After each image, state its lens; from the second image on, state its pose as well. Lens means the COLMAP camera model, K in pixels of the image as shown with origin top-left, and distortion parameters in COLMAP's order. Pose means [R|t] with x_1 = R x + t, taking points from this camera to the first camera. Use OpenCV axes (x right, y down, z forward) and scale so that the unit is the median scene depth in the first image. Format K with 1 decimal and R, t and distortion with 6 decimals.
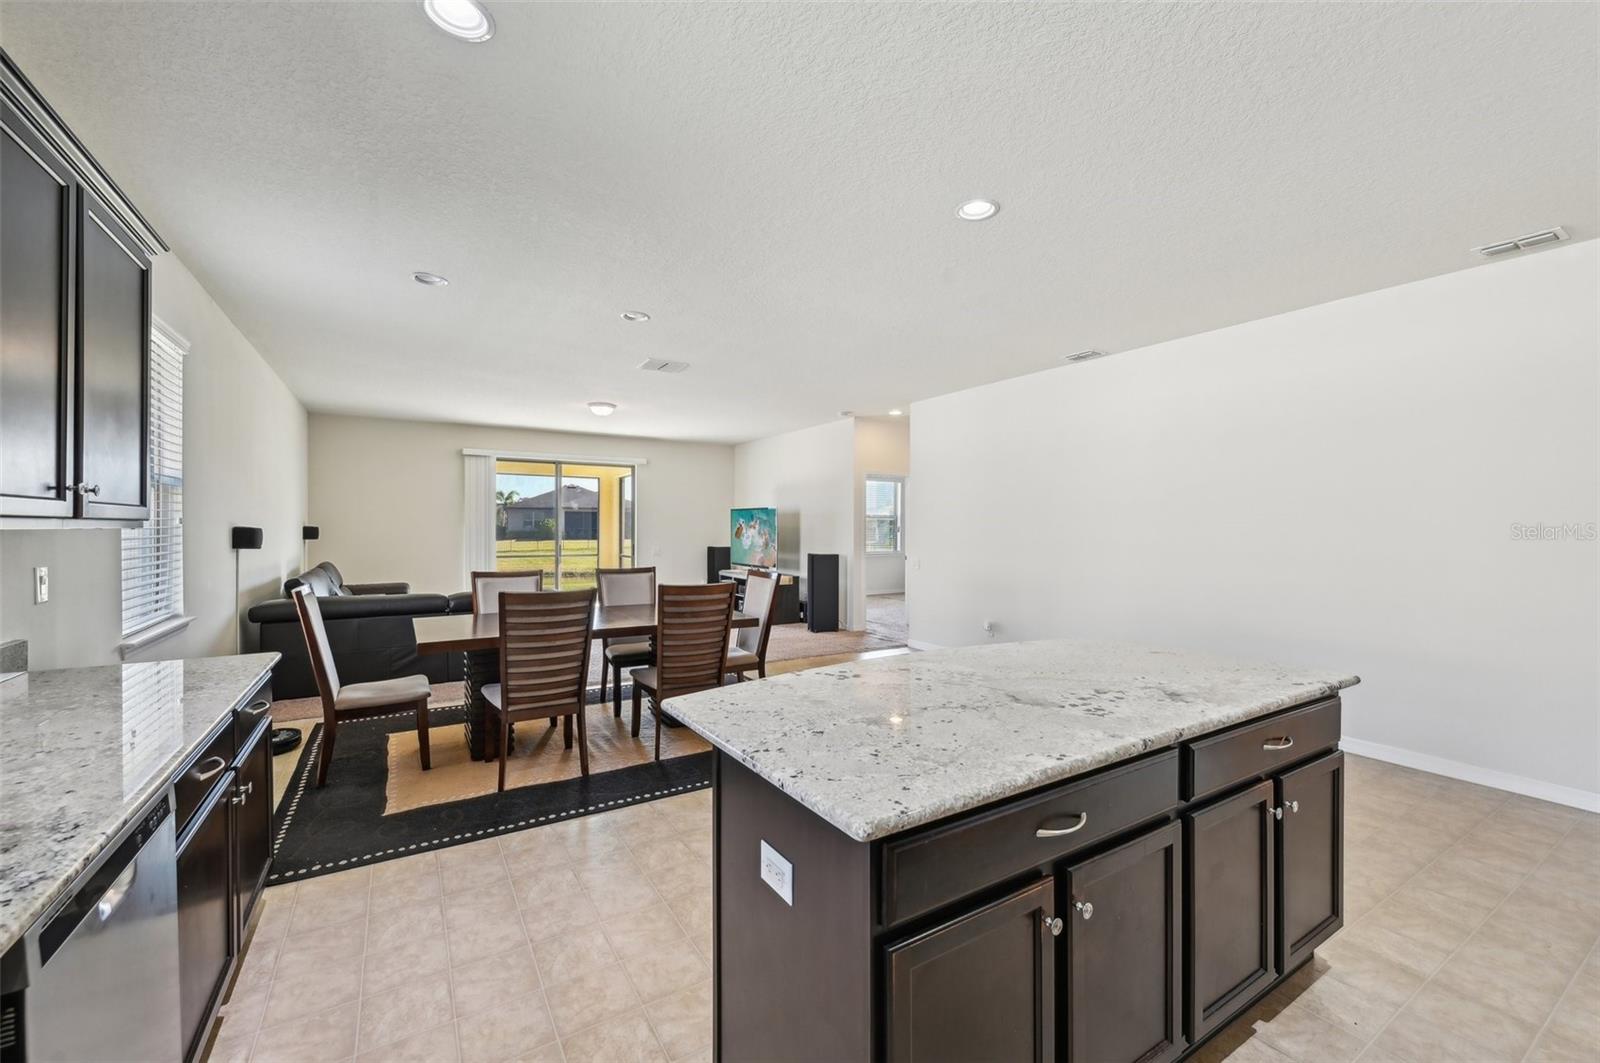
lens RADIAL K [[647.6, 0, 797.1], [0, 647.6, 527.5], [0, 0, 1]] dist [-0.002485, 0.000719]
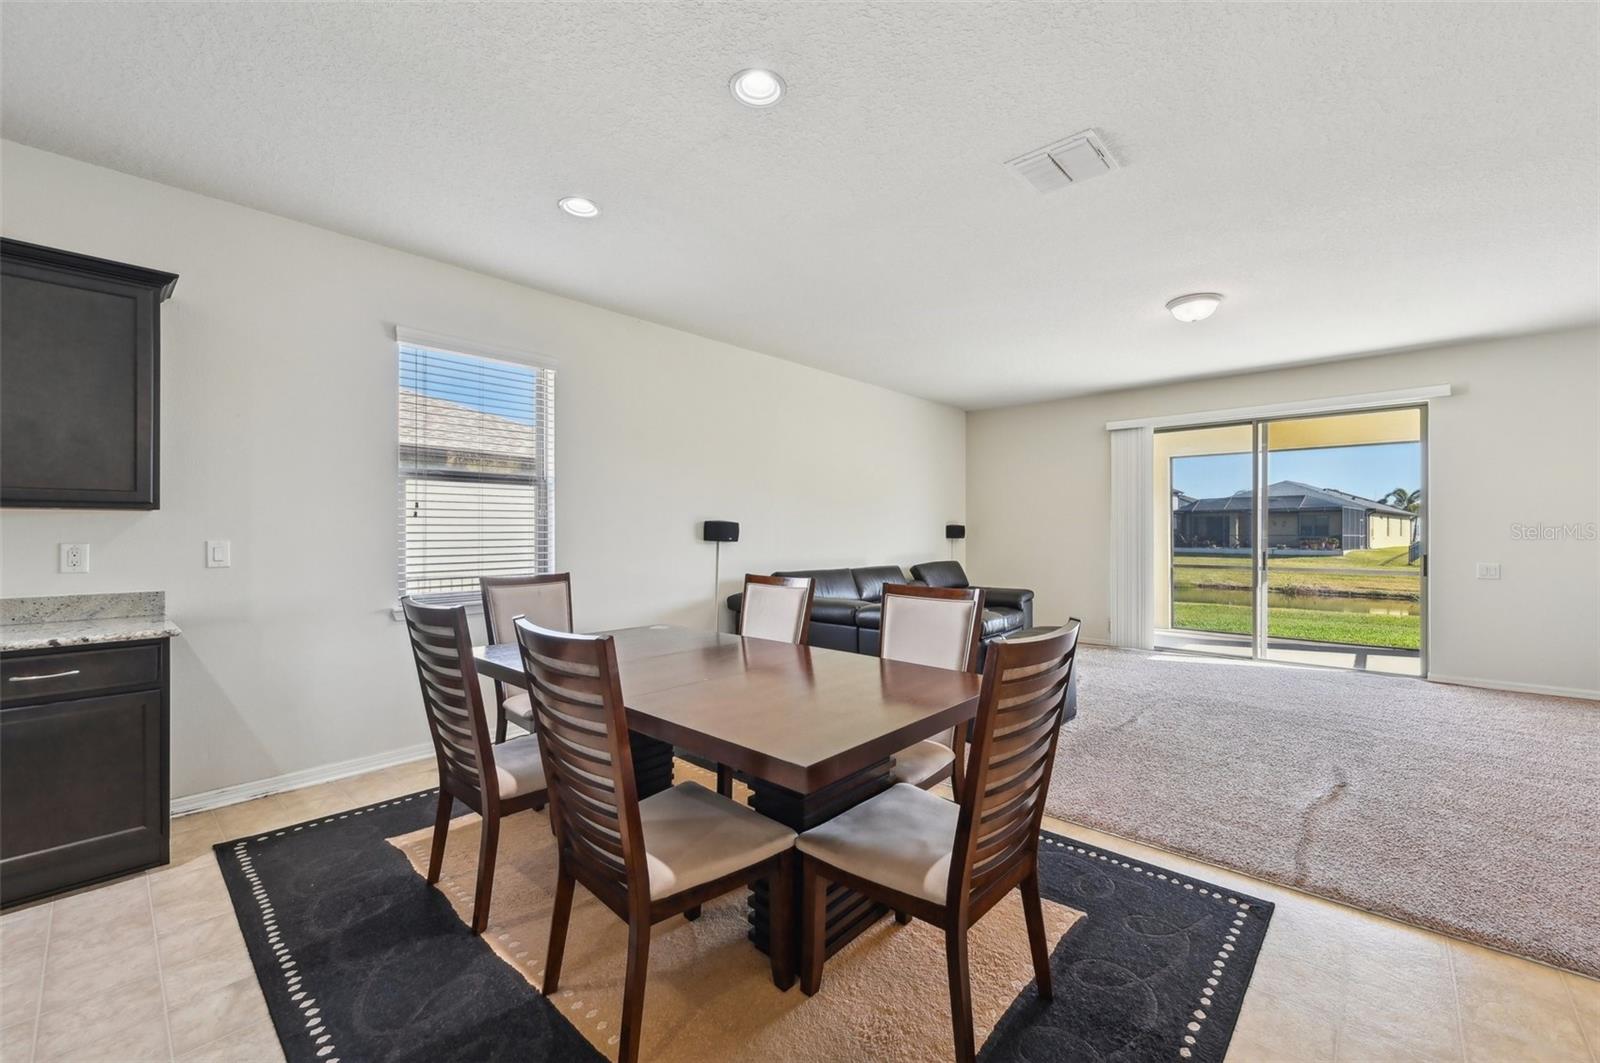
lens RADIAL K [[647.6, 0, 803.2], [0, 647.6, 529.2], [0, 0, 1]] dist [-0.002485, 0.000719]
pose [[0.287053, -0.010114, -0.957861, 0.137430], [0.000089, 0.999945, -0.010531, 0.014514], [0.957915, 0.002938, 0.287038, 0.513837]]
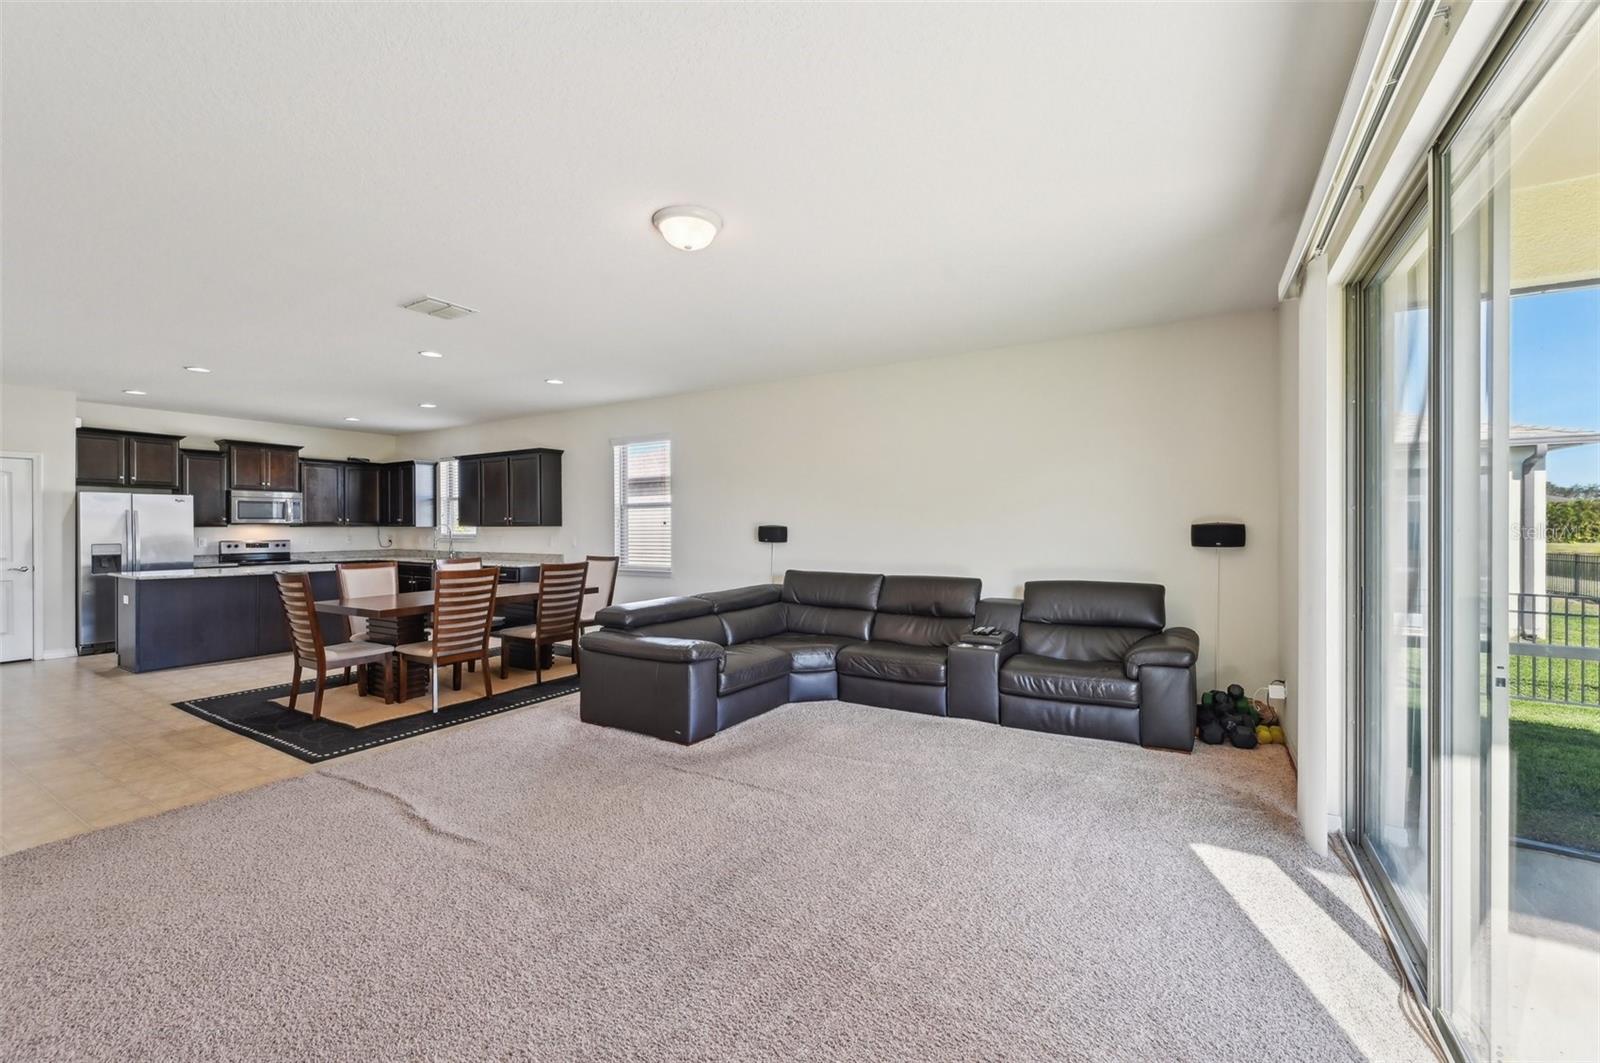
lens RADIAL K [[647.6, 0, 805.9], [0, 647.6, 528.2], [0, 0, 1]] dist [-0.002485, 0.000719]
pose [[-0.885020, -0.001778, -0.465549, -0.179612], [-0.002604, 0.999996, 0.001133, 0.001000], [0.465546, 0.002215, -0.885021, 1.392185]]
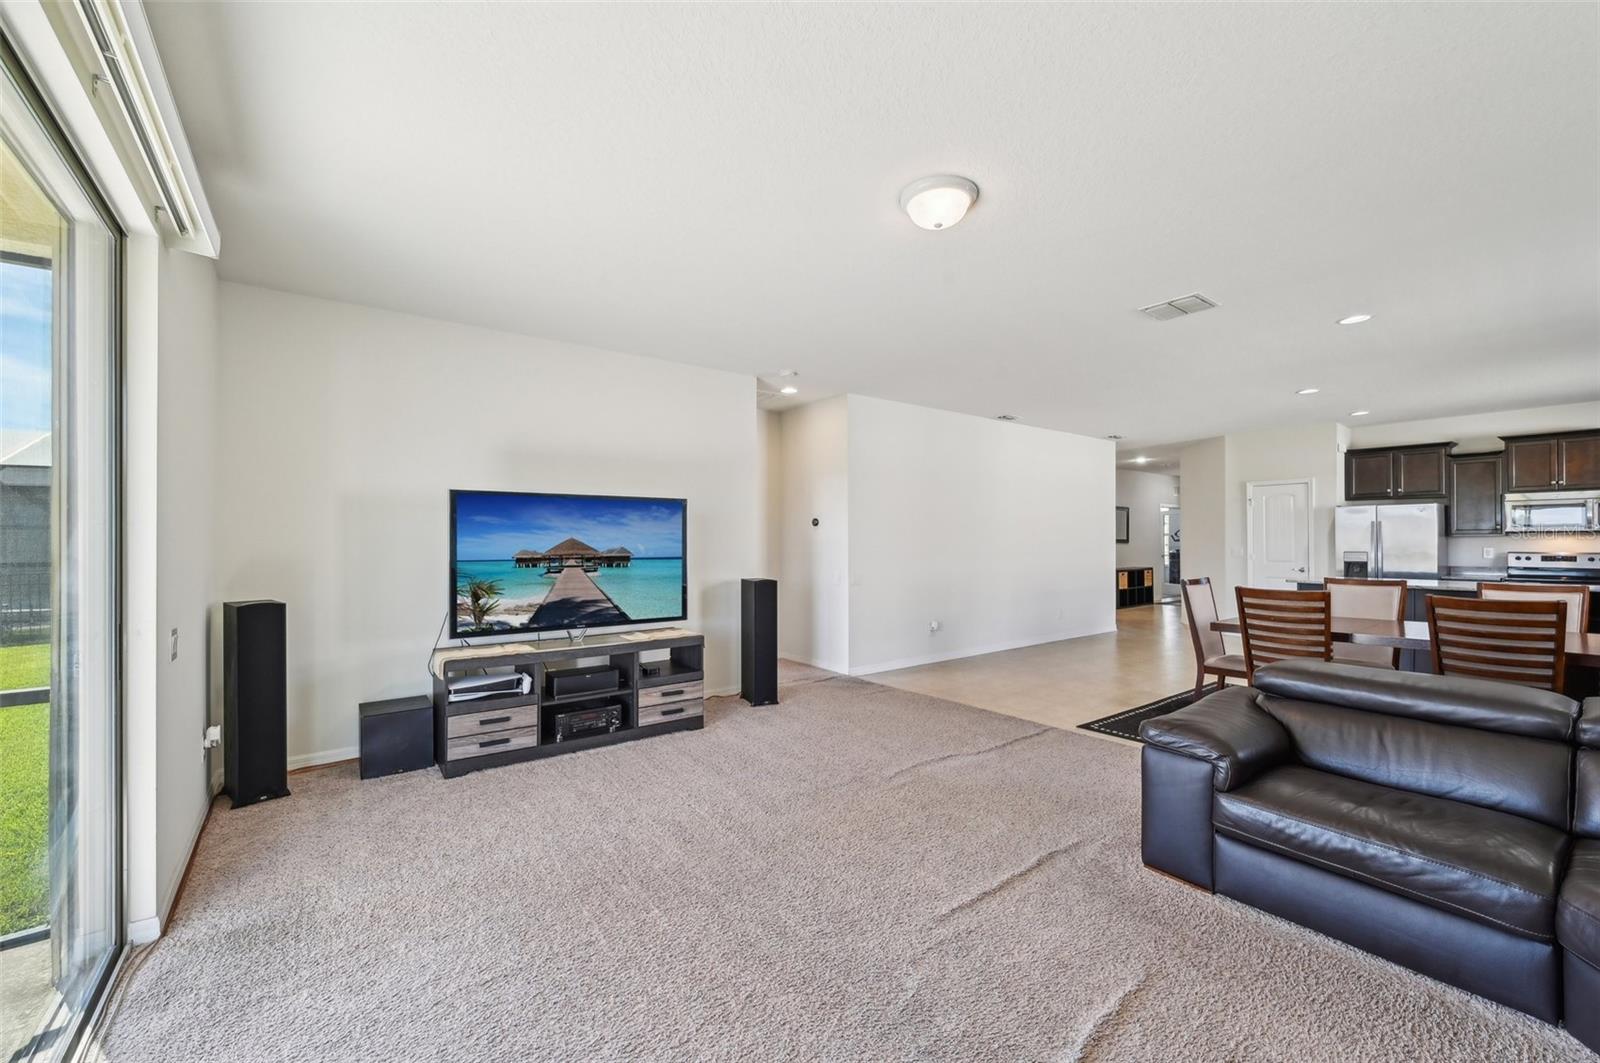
lens RADIAL K [[647.6, 0, 797.9], [0, 647.6, 539.3], [0, 0, 1]] dist [-0.002485, 0.000719]
pose [[-0.105183, -0.002823, 0.994449, -0.652066], [0.005587, 0.999979, 0.003429, -0.001219], [-0.994437, 0.005916, -0.105165, 1.116800]]
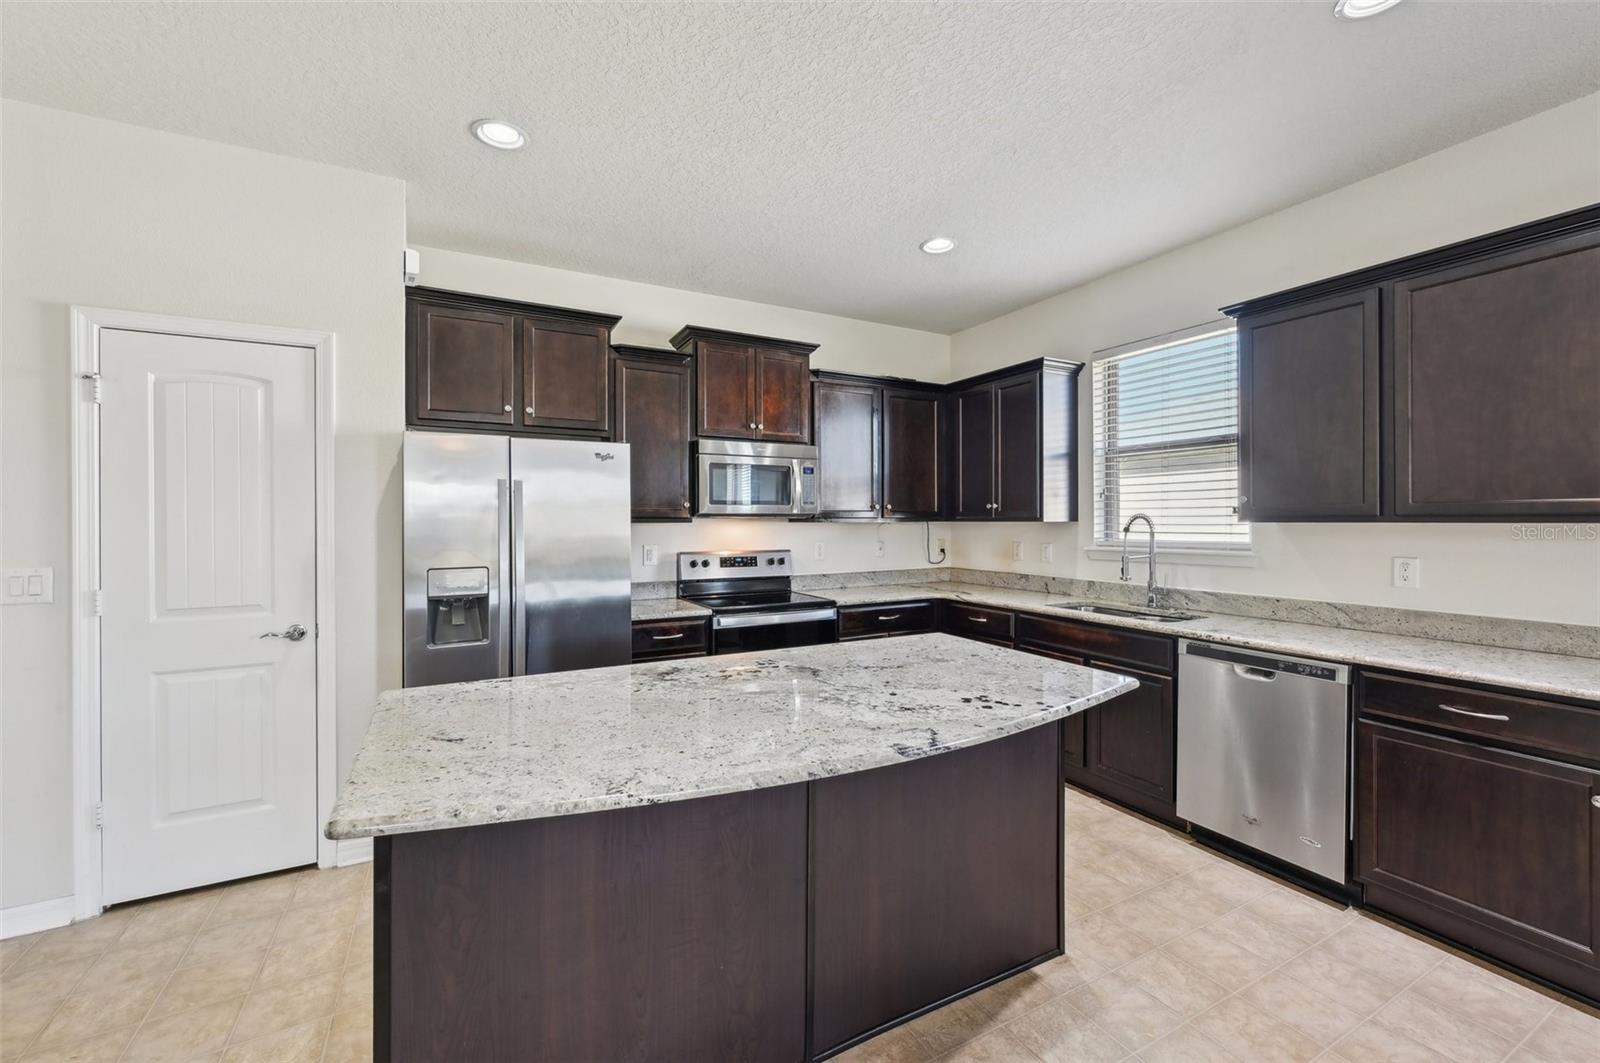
lens RADIAL K [[647.6, 0, 803.6], [0, 647.6, 522.4], [0, 0, 1]] dist [-0.002485, 0.000719]
pose [[-0.998756, -0.003066, 0.049763, 0.062095], [-0.002898, 0.999990, 0.003456, 0.000715], [-0.049773, 0.003307, -0.998755, 0.477414]]
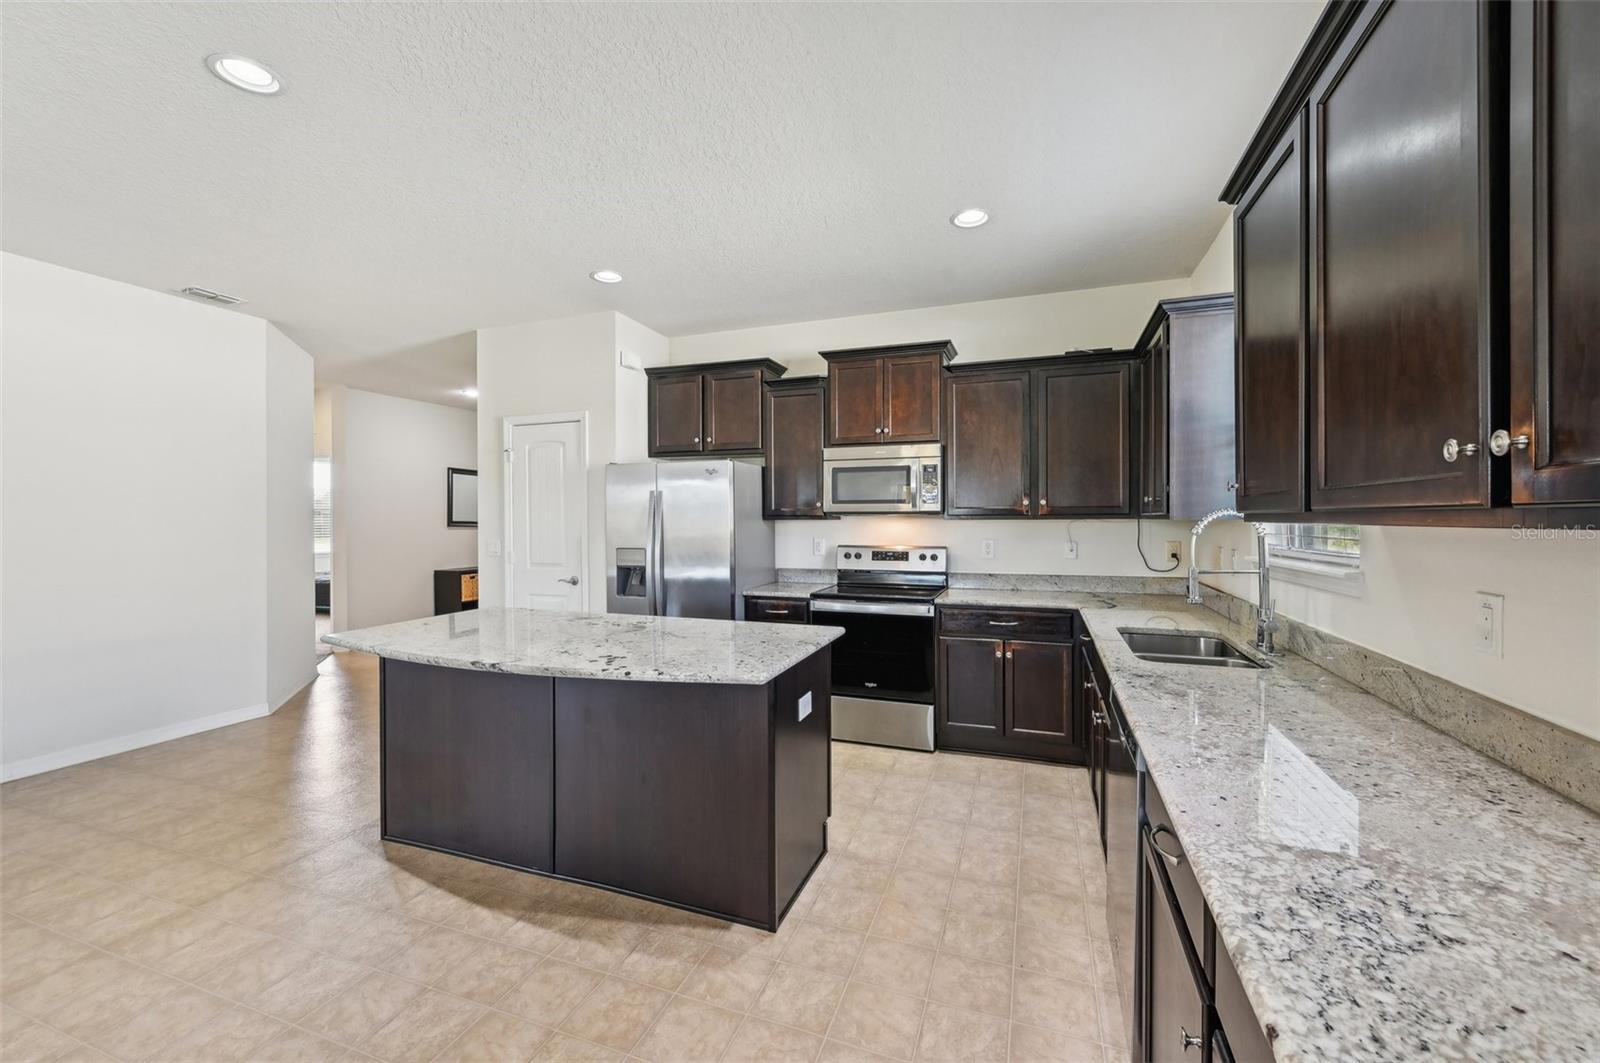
lens RADIAL K [[647.6, 0, 801.9], [0, 647.6, 524.5], [0, 0, 1]] dist [-0.002485, 0.000719]
pose [[-0.625987, -0.011229, 0.779753, -0.254481], [0.001337, 0.999879, 0.015473, -0.001751], [-0.779832, 0.010728, -0.625897, 0.370840]]
